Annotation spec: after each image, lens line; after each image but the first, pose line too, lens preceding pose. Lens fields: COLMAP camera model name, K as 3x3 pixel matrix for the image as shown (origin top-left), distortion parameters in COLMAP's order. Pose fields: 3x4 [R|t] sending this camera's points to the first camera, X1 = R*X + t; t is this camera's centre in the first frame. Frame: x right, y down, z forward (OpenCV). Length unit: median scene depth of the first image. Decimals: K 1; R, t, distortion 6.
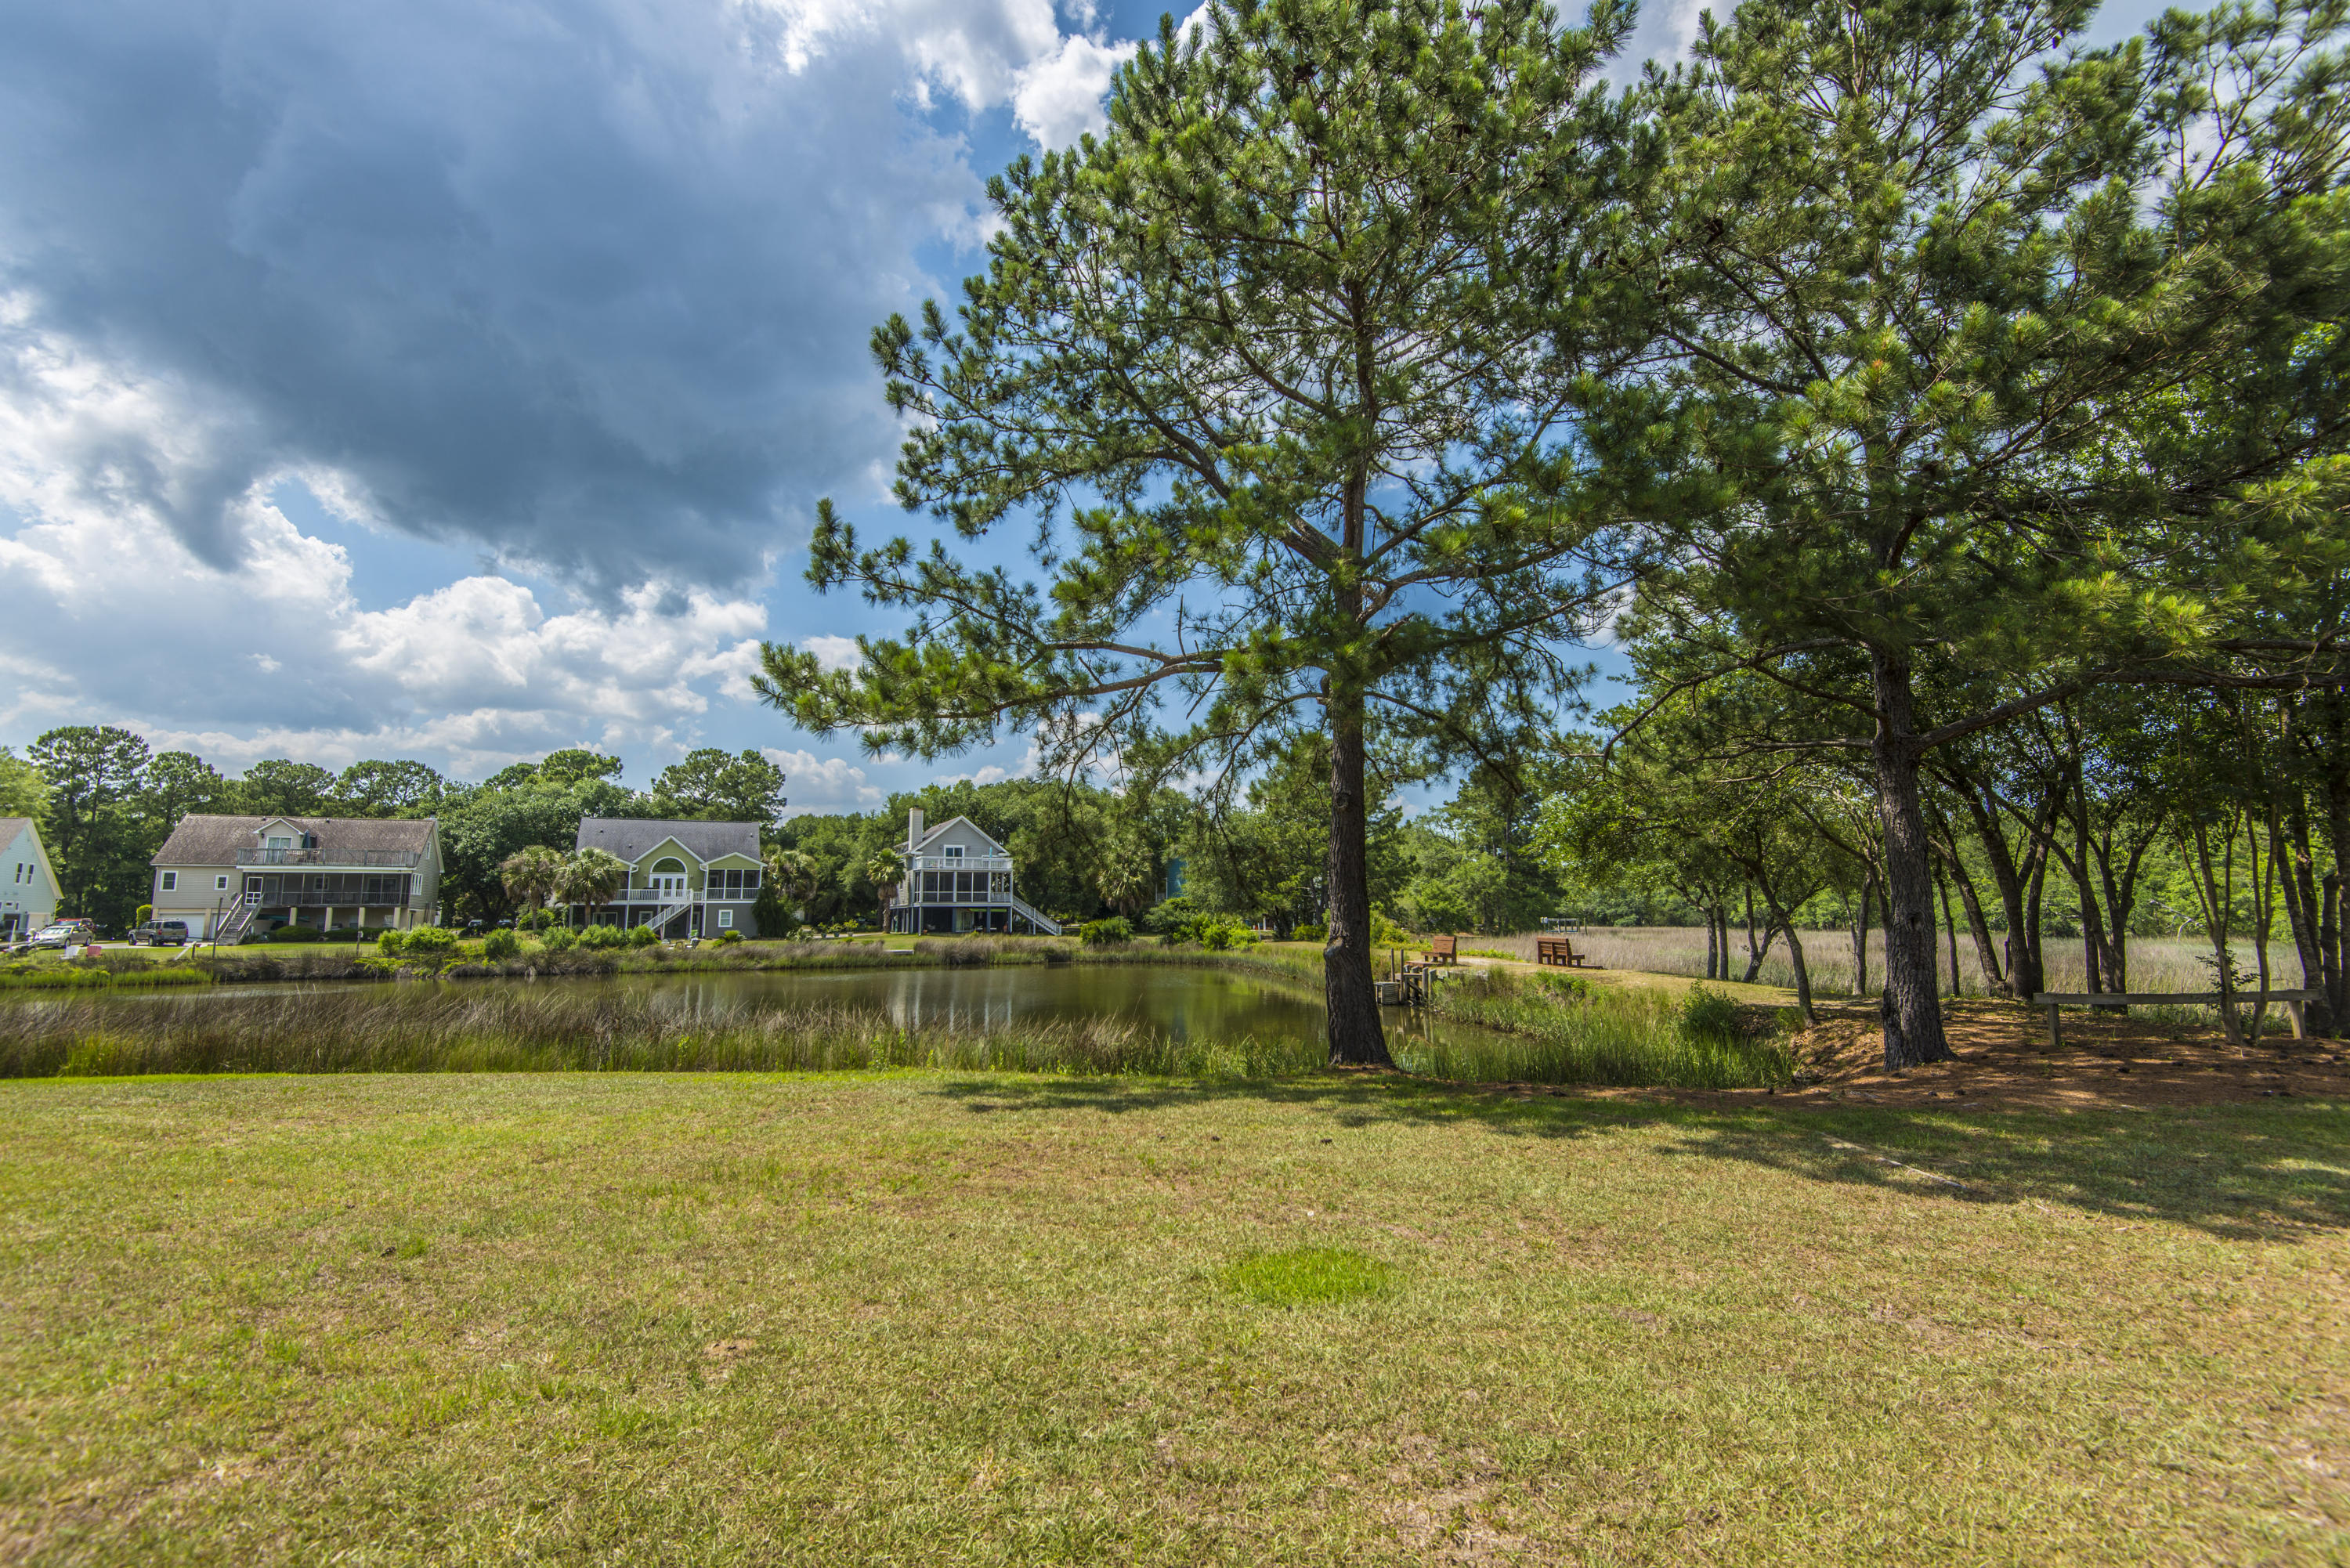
lens RADIAL K [[1046.8, 0, 1174.2], [0, 1046.8, 777.4], [0, 0, 1]] dist [0.046281, -0.034333]
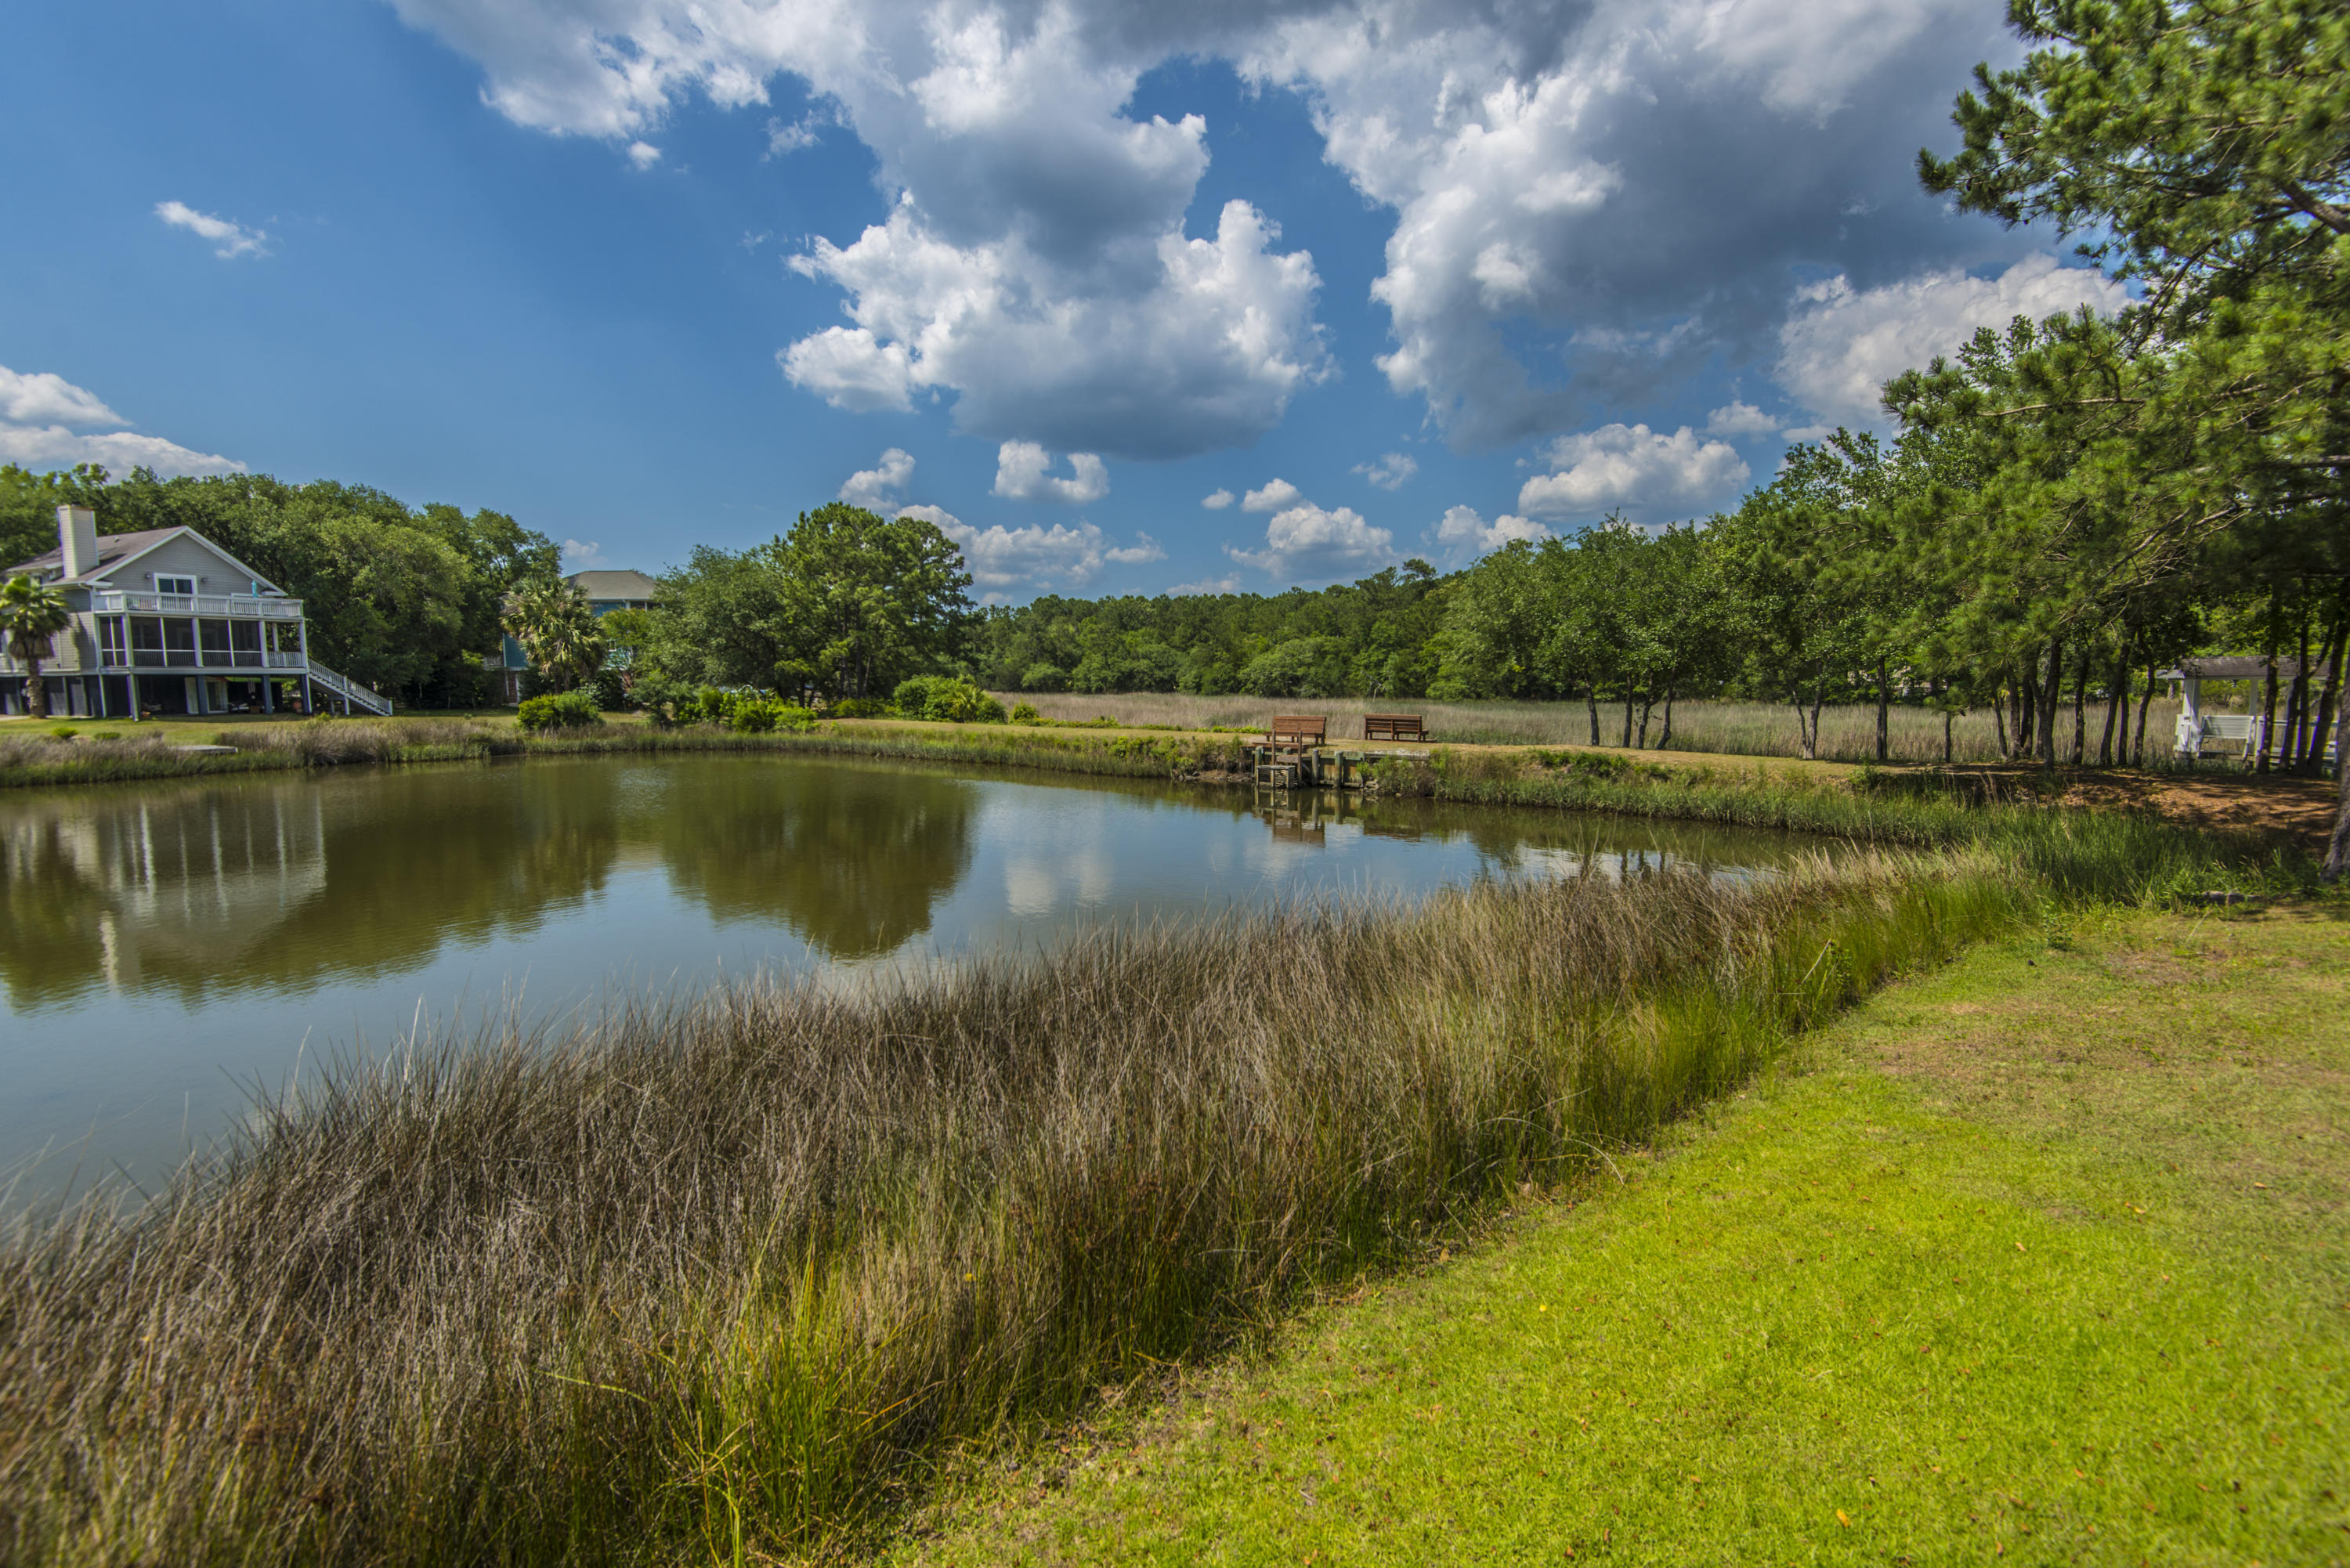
lens RADIAL K [[1066.5, 0, 1165.0], [0, 1066.5, 783.4], [0, 0, 1]] dist [0.026703, -0.012274]
pose [[0.752851, -0.064955, 0.654978, -0.229080], [-0.084554, 0.977329, 0.194112, 0.014709], [-0.652737, -0.201518, 0.730291, 0.157972]]
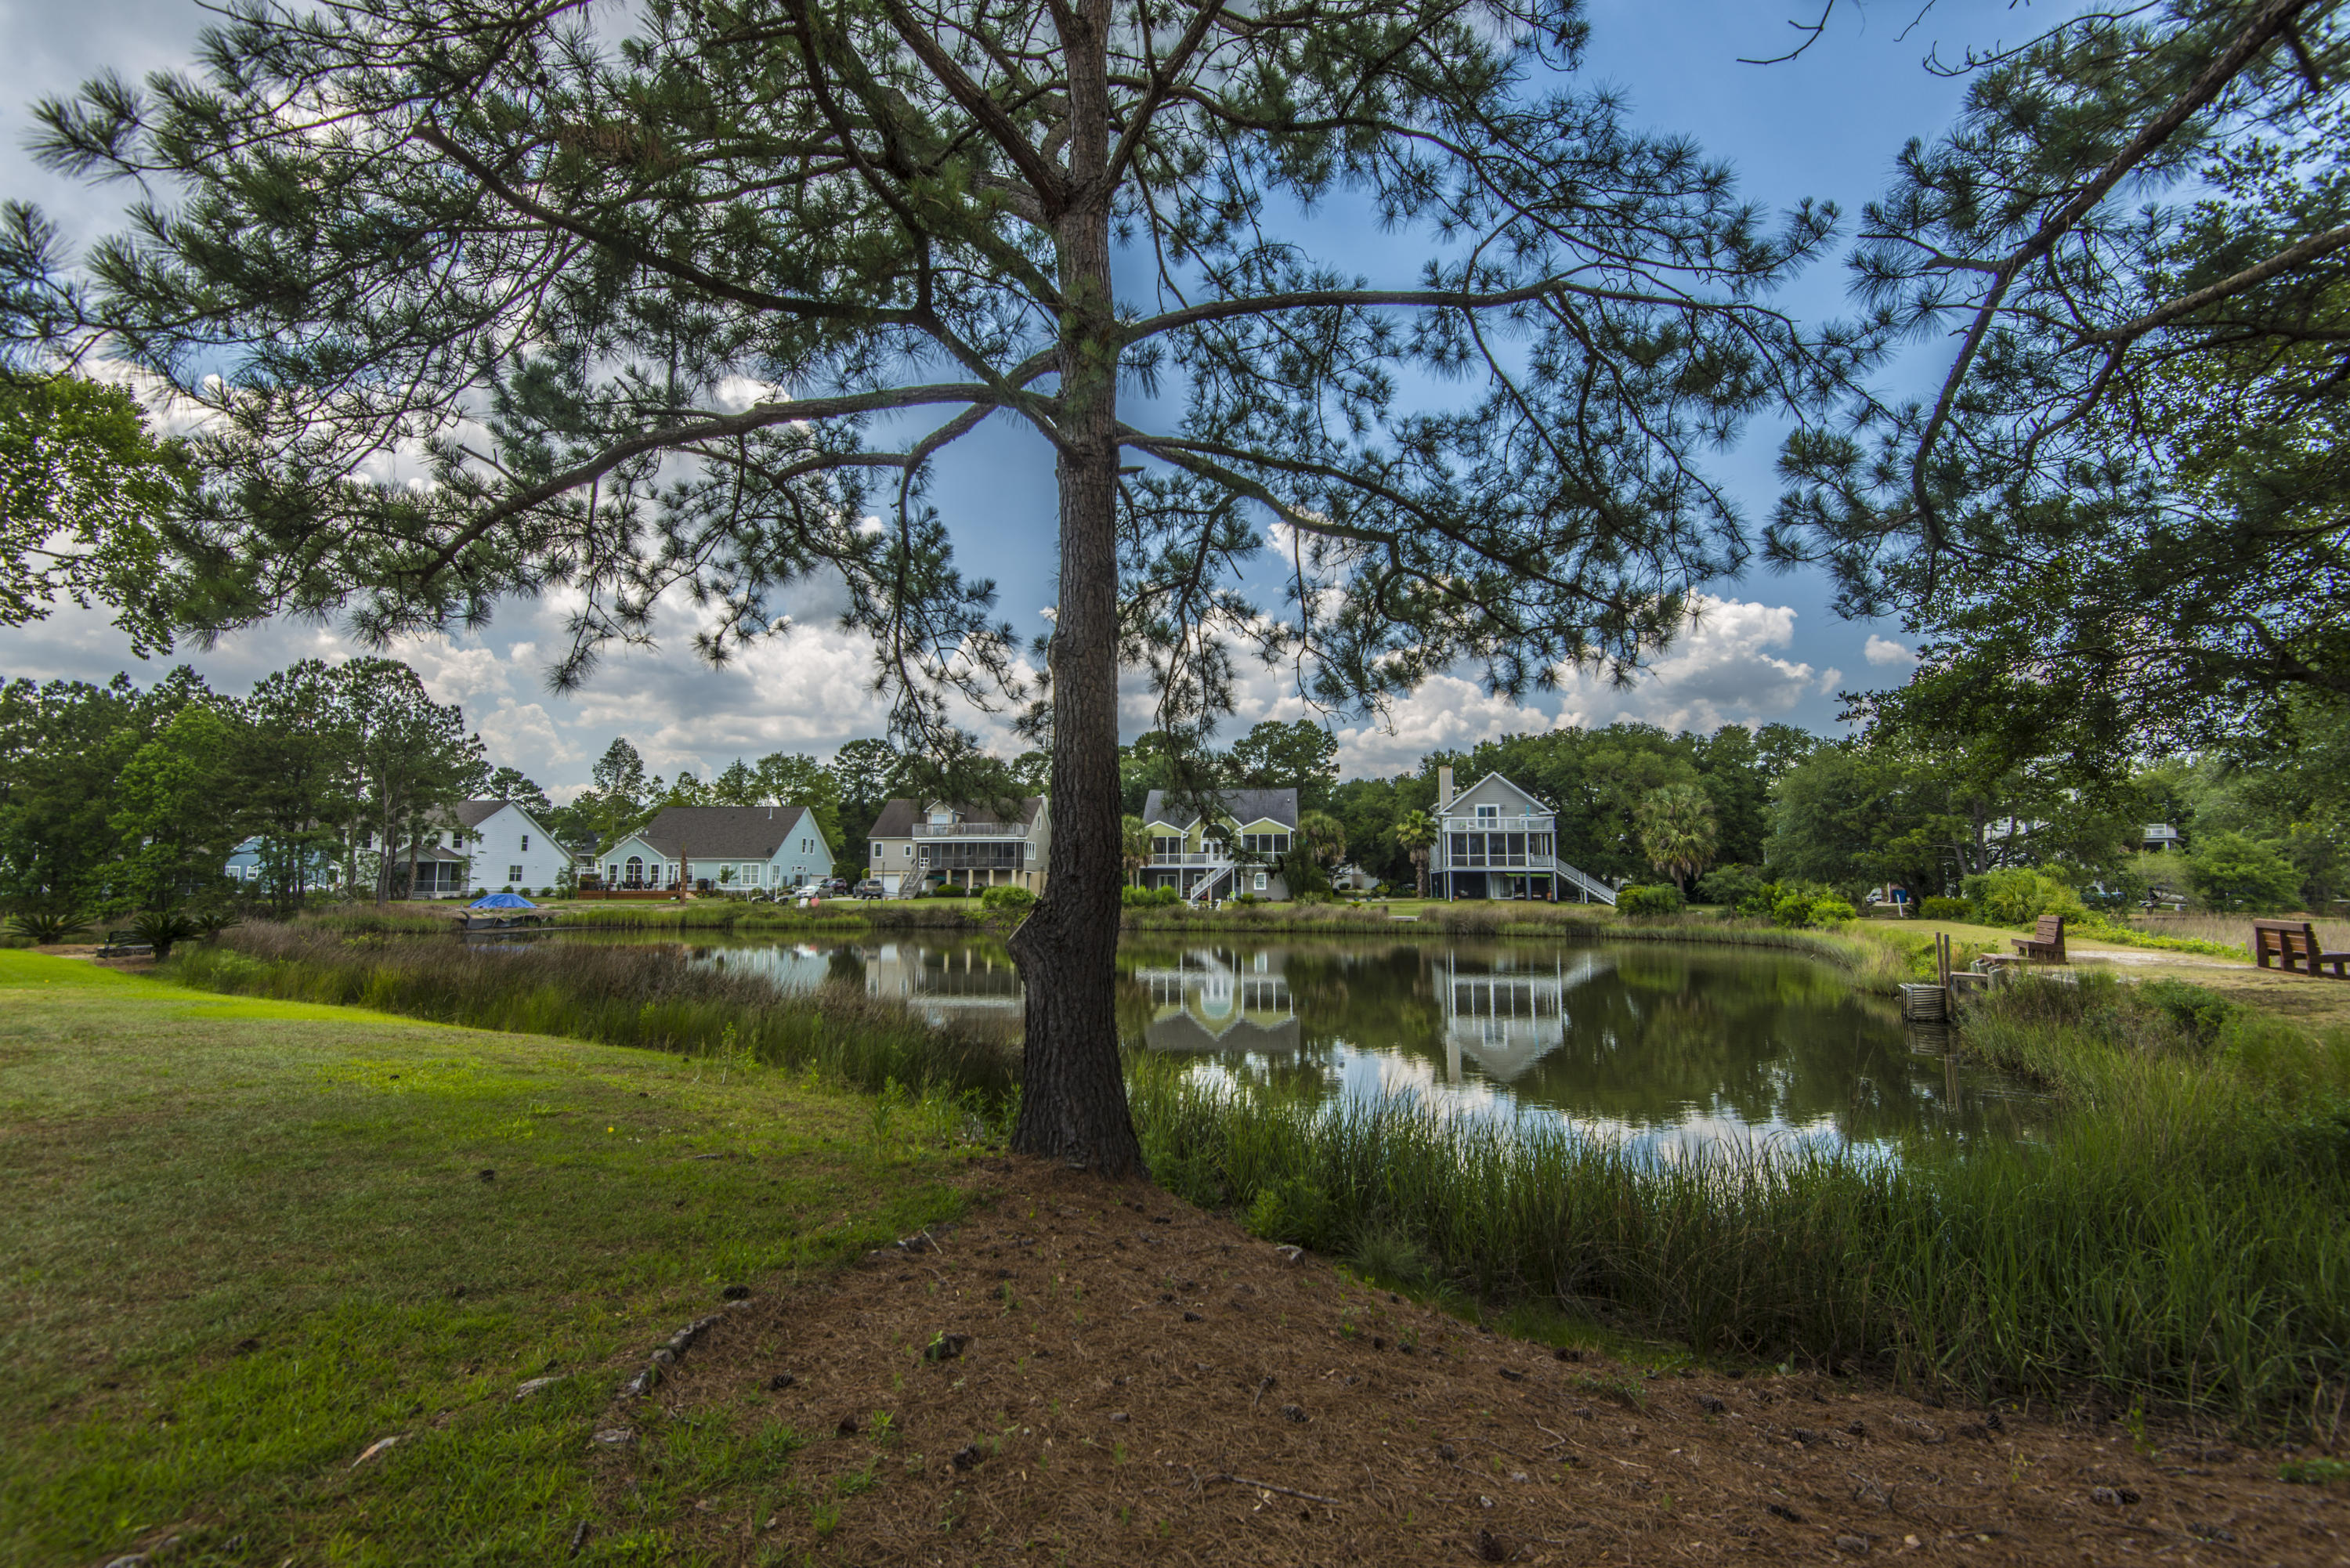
lens RADIAL K [[1059.1, 0, 1175.1], [0, 1059.1, 778.1], [0, 0, 1]] dist [0.026426, -0.016913]
pose [[0.834414, -0.047653, -0.549074, 0.083675], [0.066054, 0.997721, 0.013792, 0.013677], [0.547165, -0.047777, 0.835660, 0.096986]]
